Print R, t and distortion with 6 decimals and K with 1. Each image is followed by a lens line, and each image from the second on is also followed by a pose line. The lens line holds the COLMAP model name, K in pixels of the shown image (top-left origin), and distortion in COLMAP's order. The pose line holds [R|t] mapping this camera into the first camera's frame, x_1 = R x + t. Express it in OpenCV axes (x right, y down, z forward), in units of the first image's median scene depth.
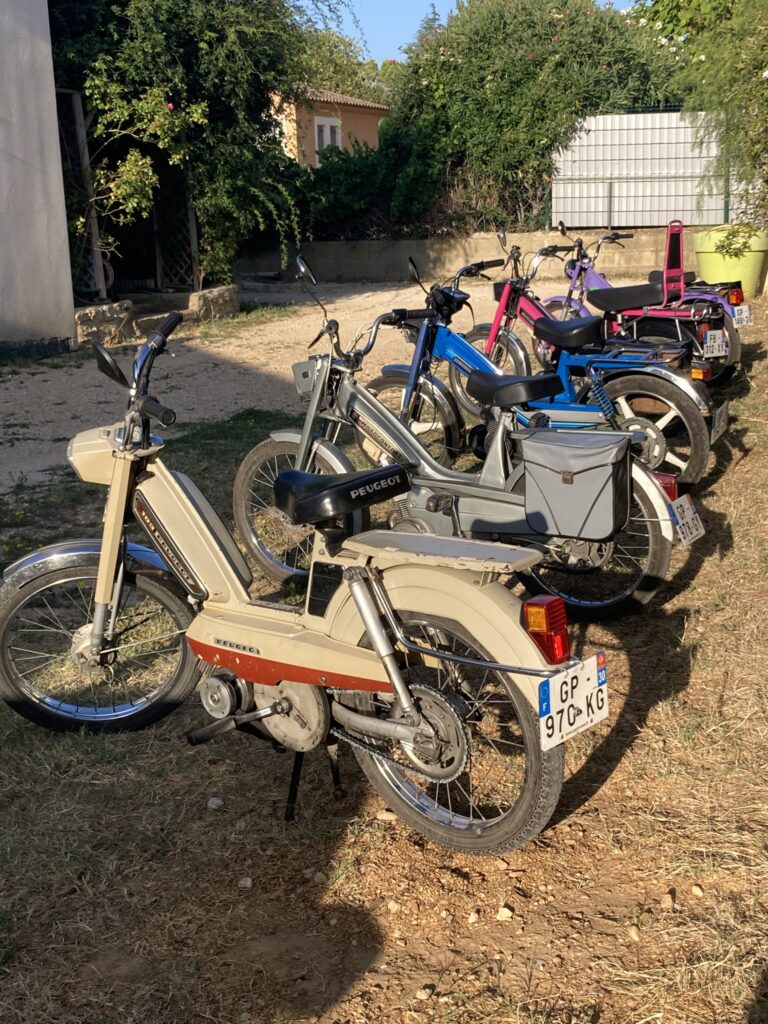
lens RADIAL K [[1343.4, 0, 384.0], [0, 1343.4, 512.0], [0, 0, 1]] dist [0.066489, -0.000651]
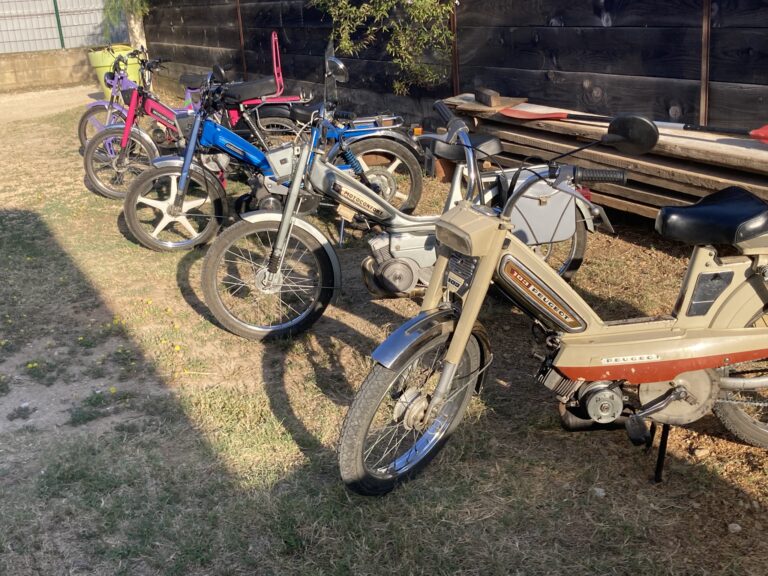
lens RADIAL K [[905.6, 0, 384.0], [0, 905.6, 288.0], [0, 0, 1]] dist [0.093362, -0.269235]
pose [[0.755627, -0.219124, 0.617262, -0.451093], [0.191577, 0.975108, 0.111637, -0.057616], [-0.626359, 0.033897, 0.778797, 0.284413]]
